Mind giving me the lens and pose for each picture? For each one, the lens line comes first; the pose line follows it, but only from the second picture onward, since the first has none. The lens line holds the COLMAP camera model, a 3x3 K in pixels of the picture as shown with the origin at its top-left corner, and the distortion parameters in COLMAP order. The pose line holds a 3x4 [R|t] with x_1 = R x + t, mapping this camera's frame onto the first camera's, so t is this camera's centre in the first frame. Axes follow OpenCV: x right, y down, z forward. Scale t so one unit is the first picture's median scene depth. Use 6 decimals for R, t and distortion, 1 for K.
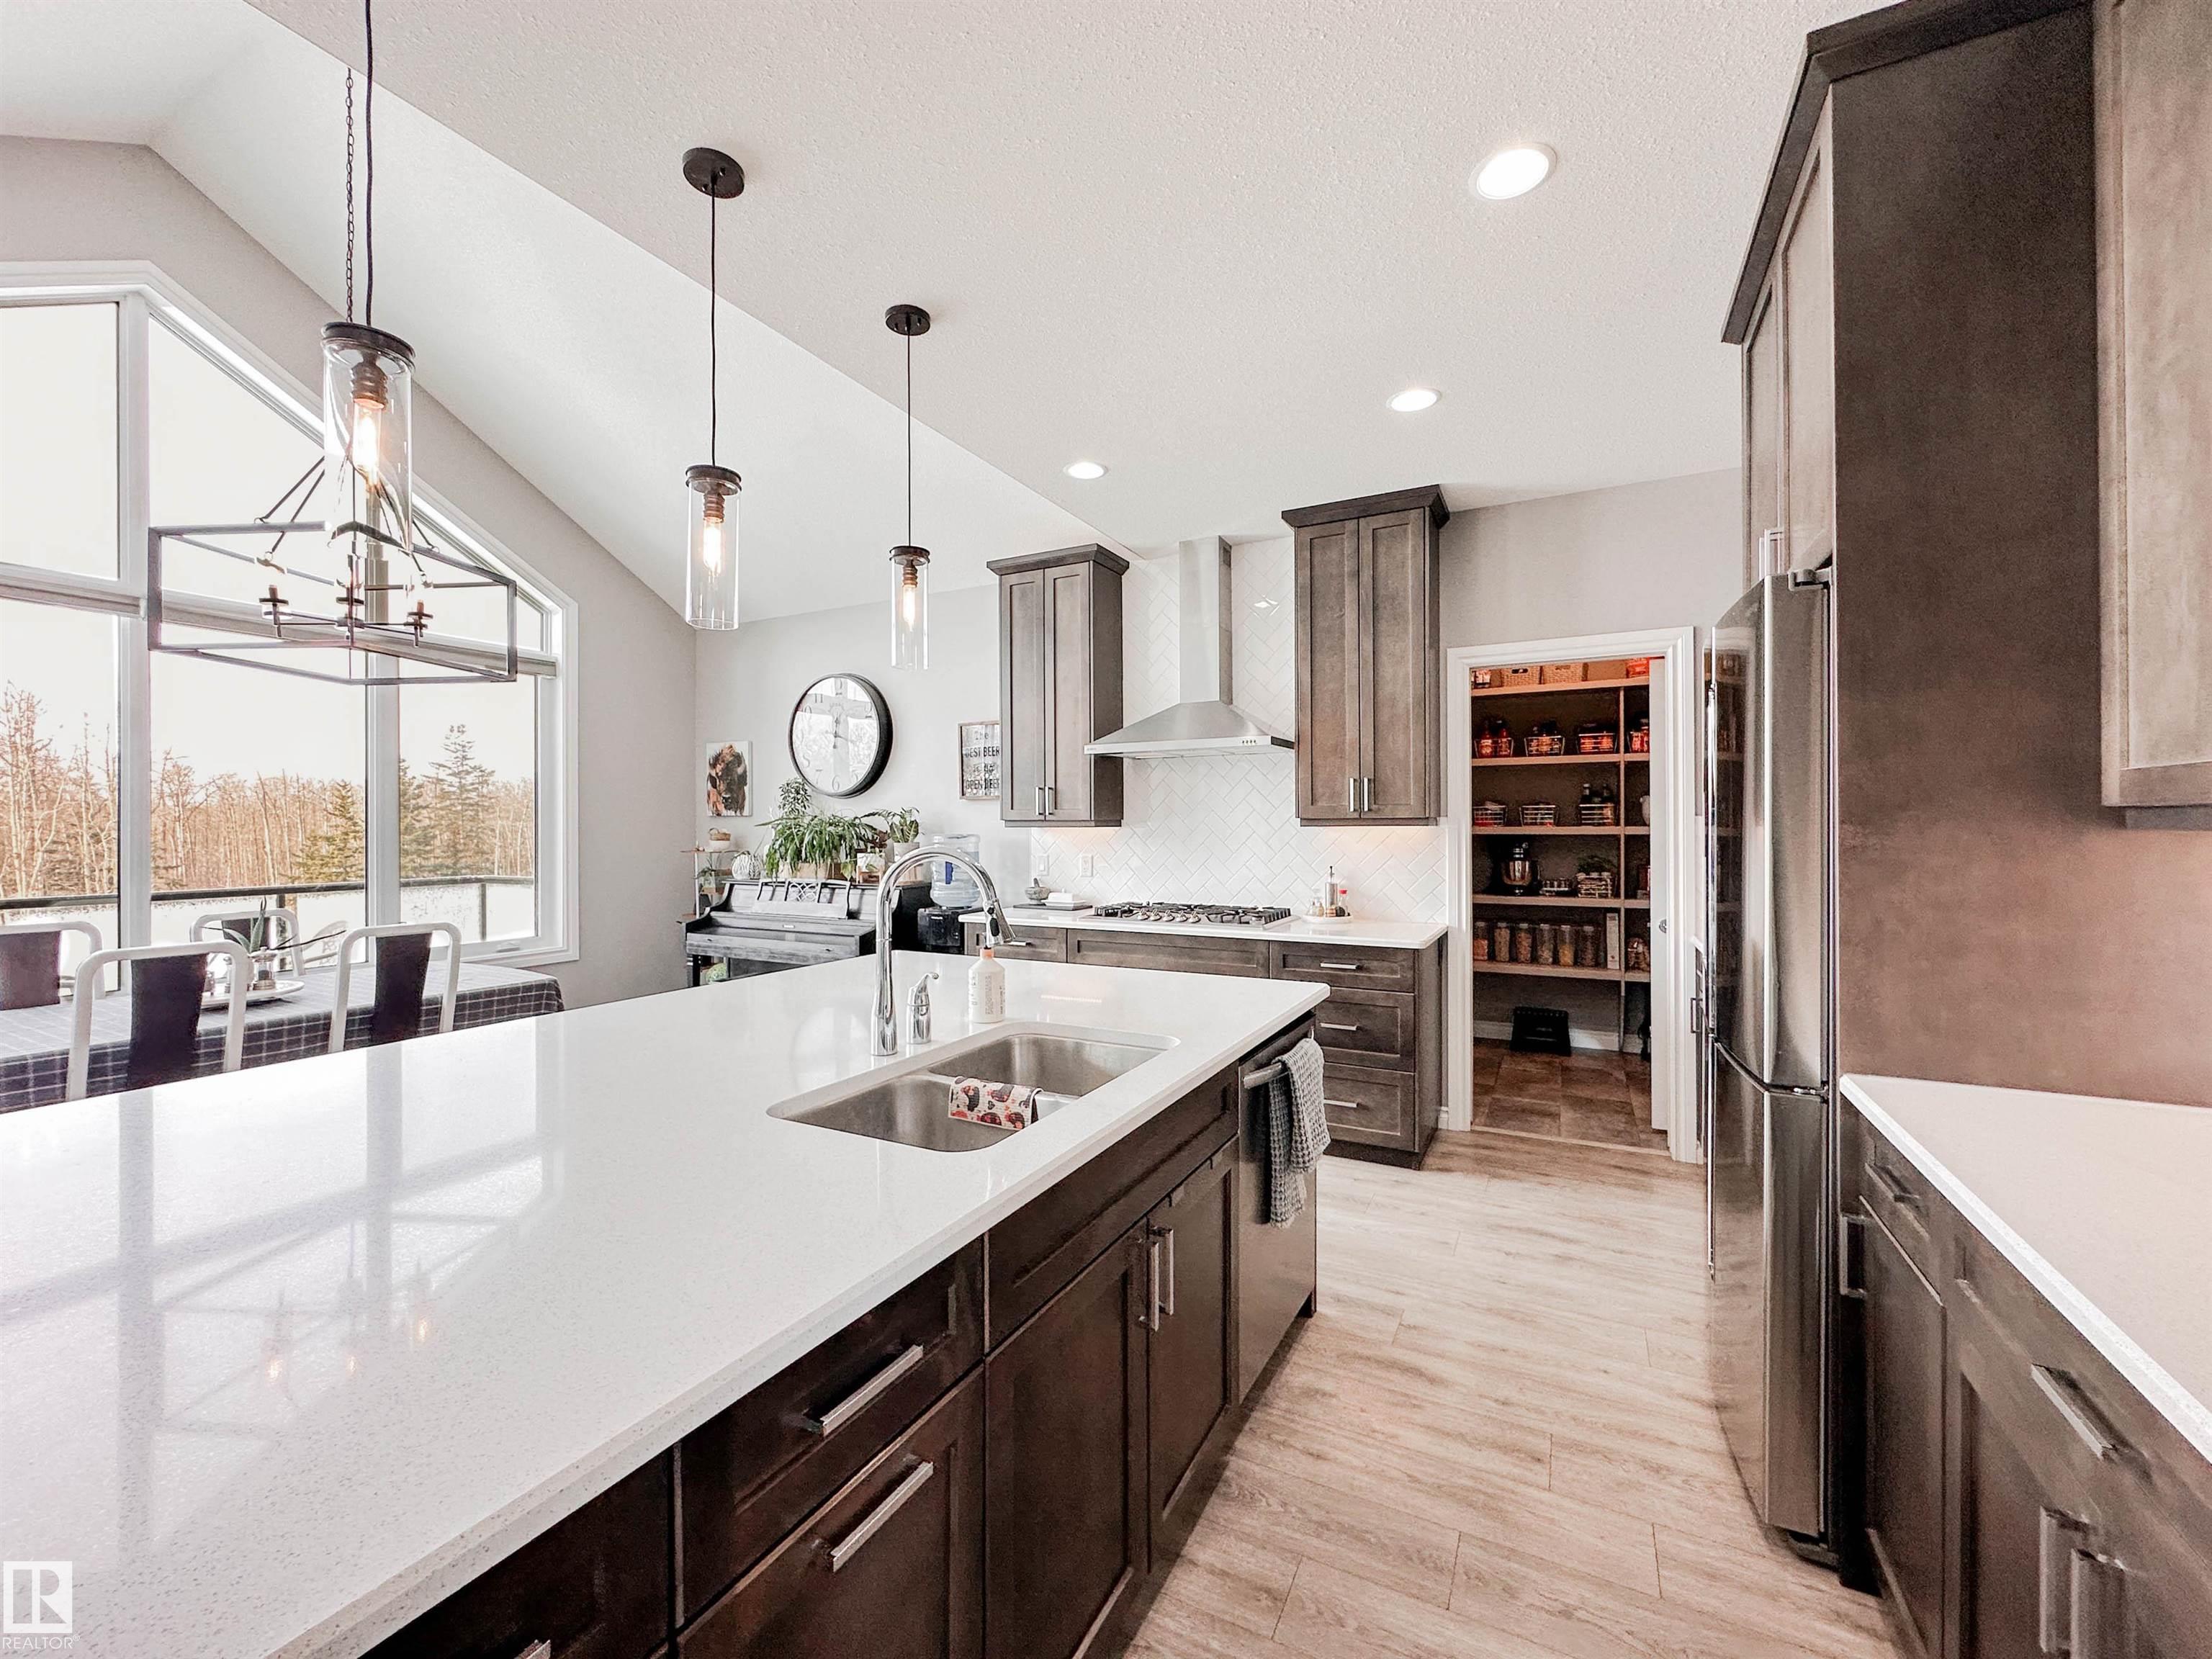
lens RADIAL K [[886.2, 0, 1104.5], [0, 886.2, 826.1], [0, 0, 1]] dist [-0.001171, 0.000564]
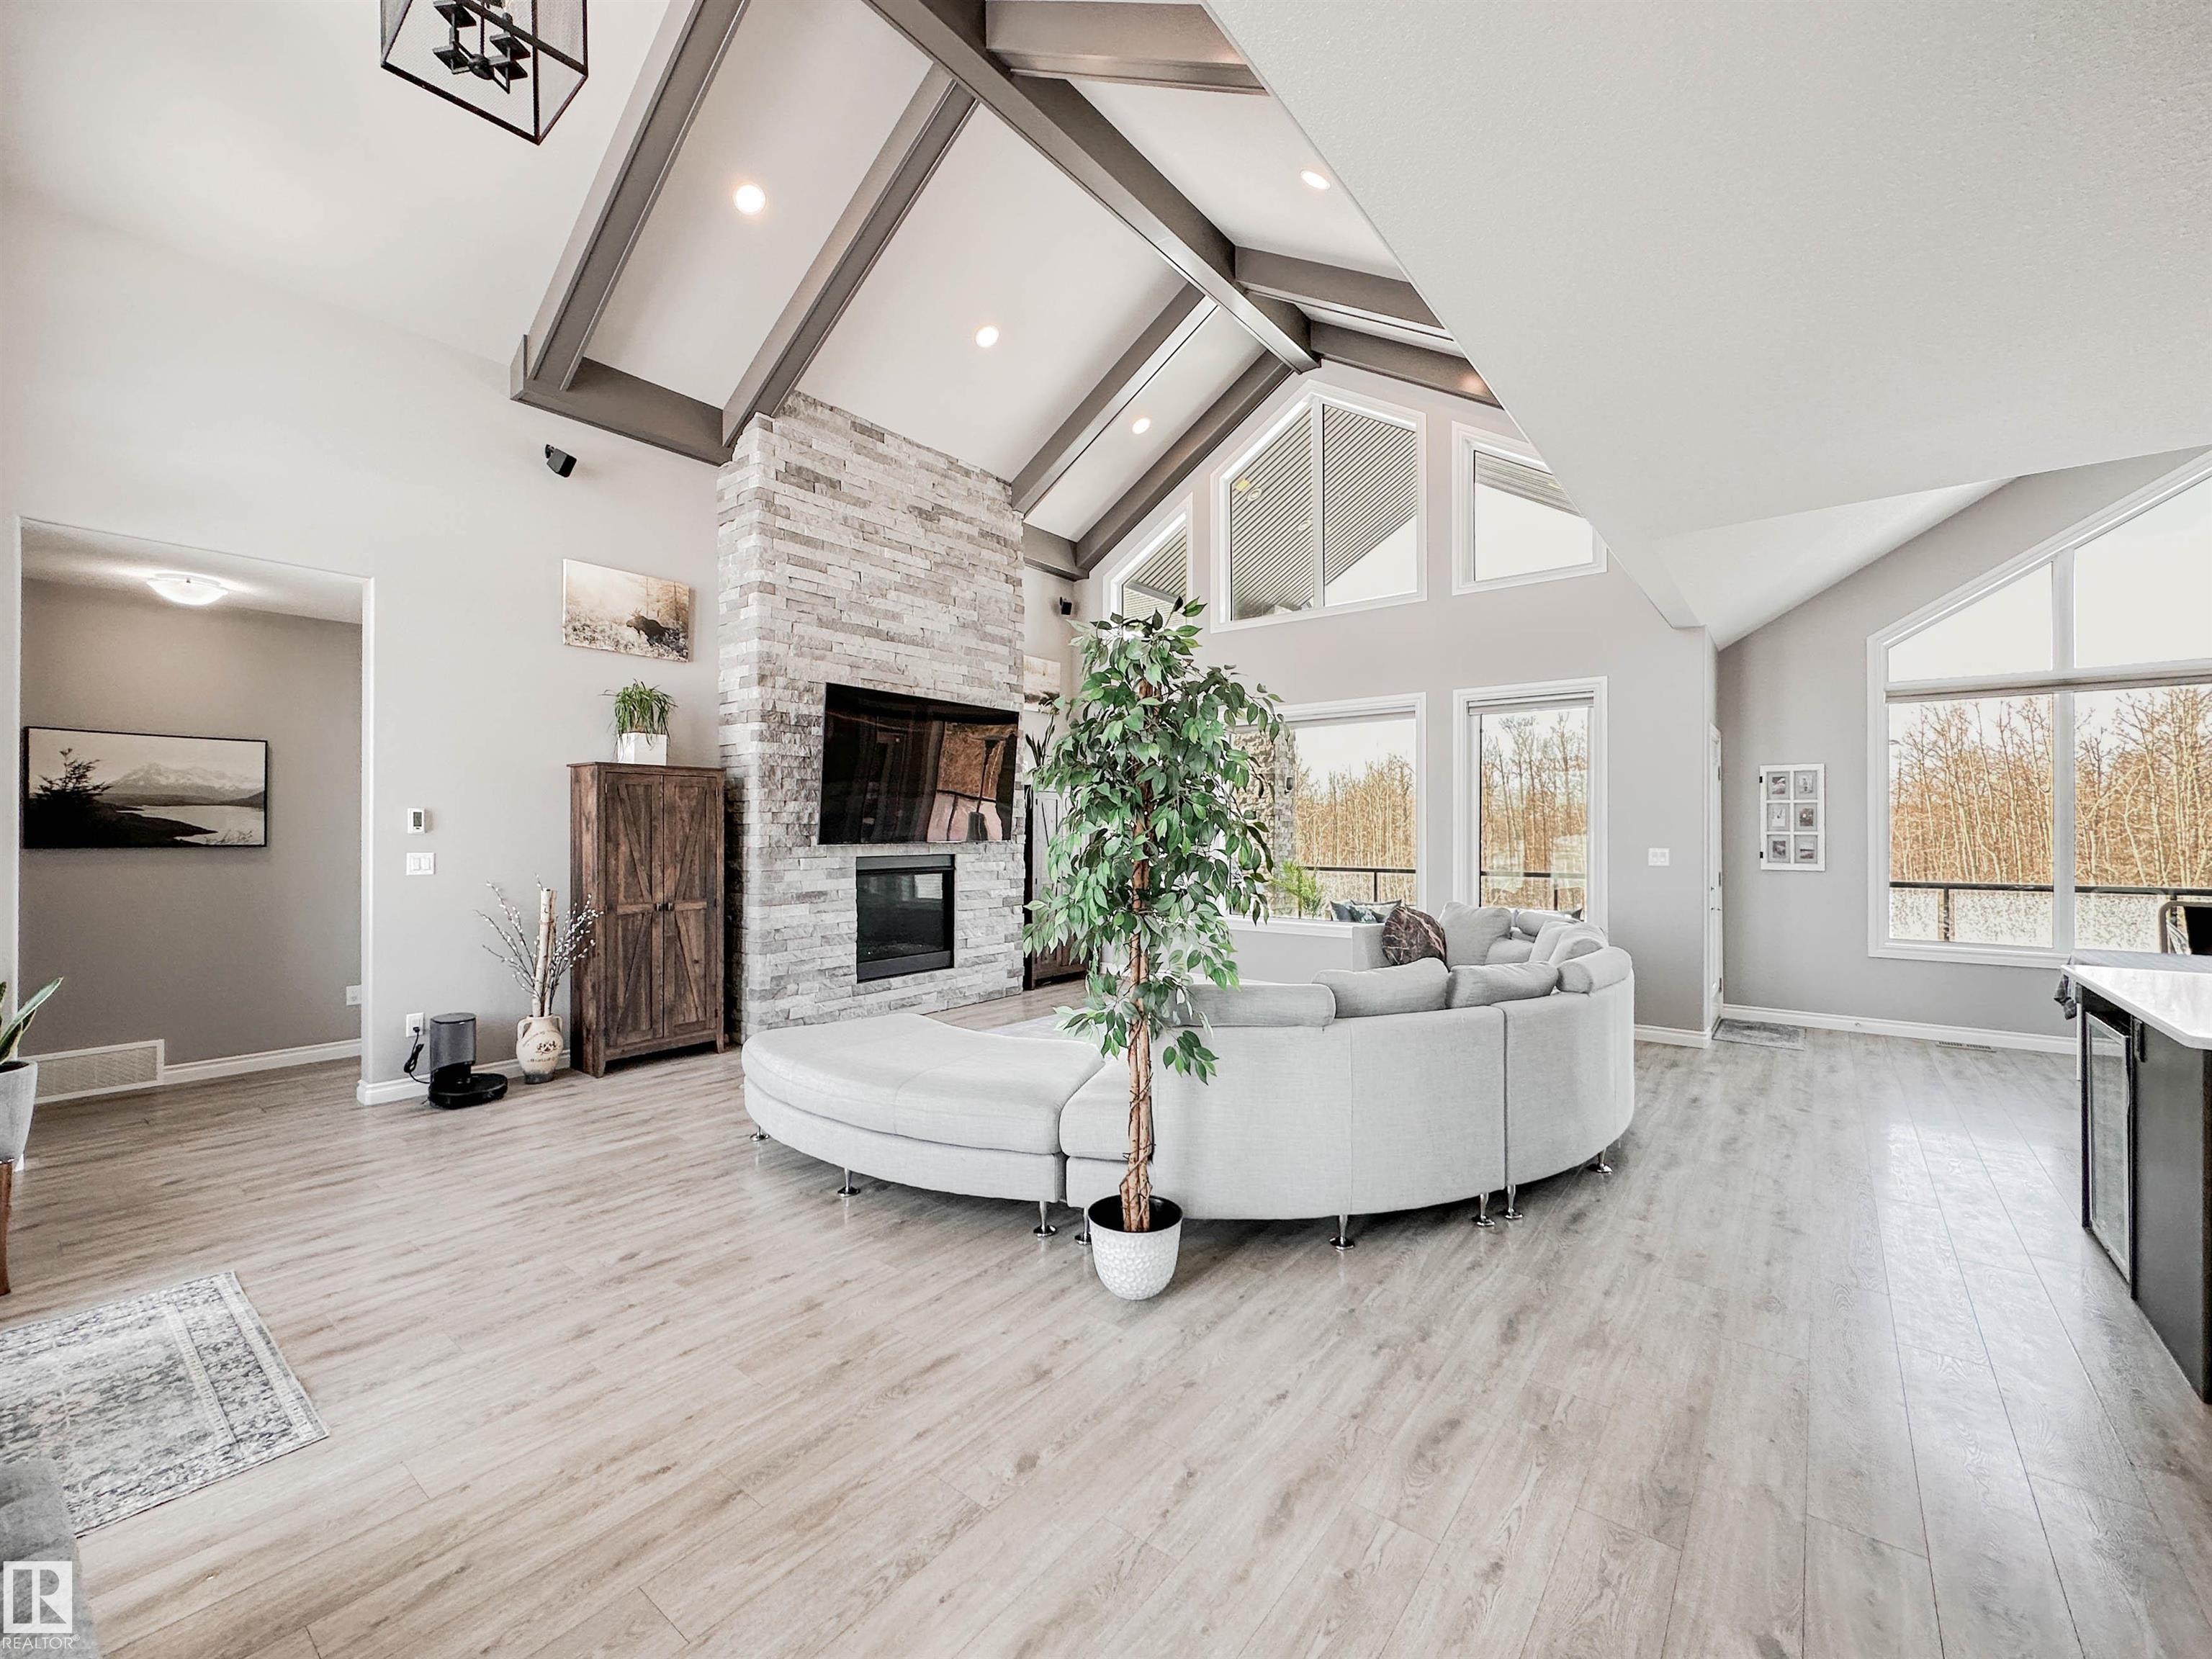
lens RADIAL K [[913.4, 0, 1096.5], [0, 913.4, 825.5], [0, 0, 1]] dist [-0.002845, 0.000444]
pose [[-0.187654, -0.000304, -0.982235, 0.498991], [0.003677, 0.999993, -0.001012, -0.018954], [0.982228, -0.003802, -0.187651, -0.420047]]
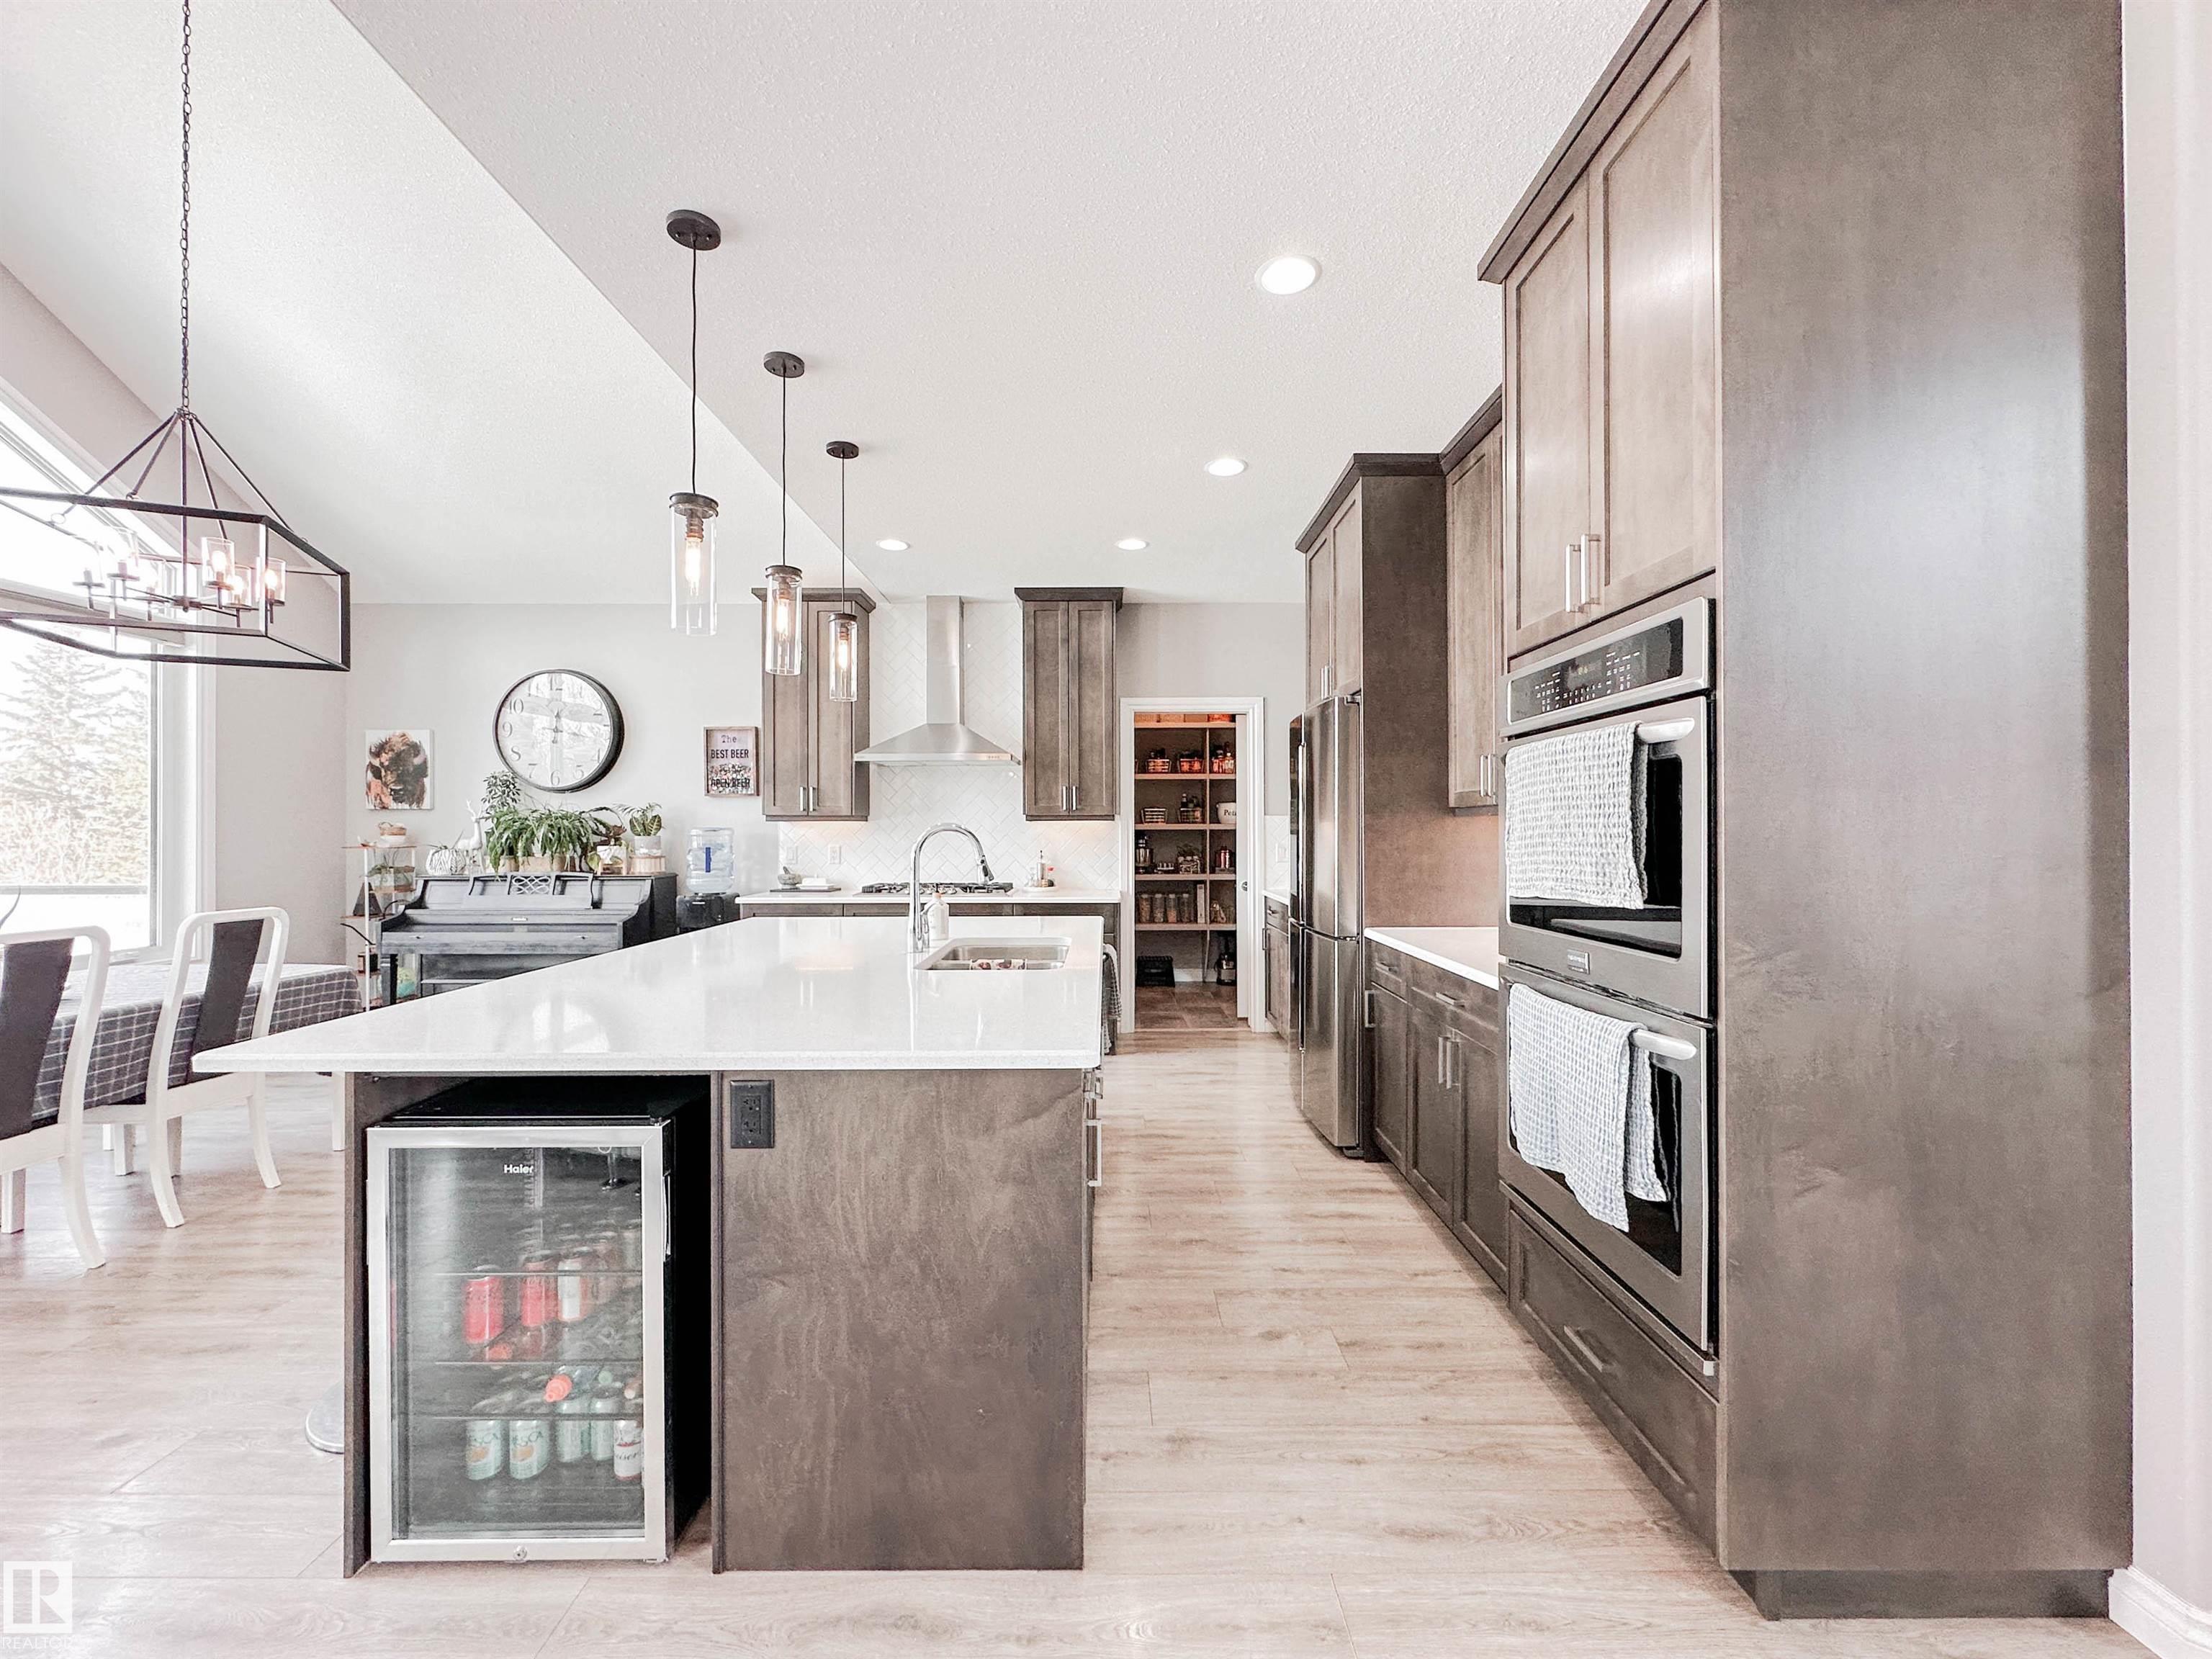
lens RADIAL K [[874.8, 0, 1111.7], [0, 874.8, 827.7], [0, 0, 1]] dist [-0.002659, -0.000109]
pose [[0.882441, 0.002946, 0.470414, -0.264374], [-0.001108, 0.999991, -0.004185, 0.014603], [-0.470422, 0.003172, 0.882436, -0.220117]]
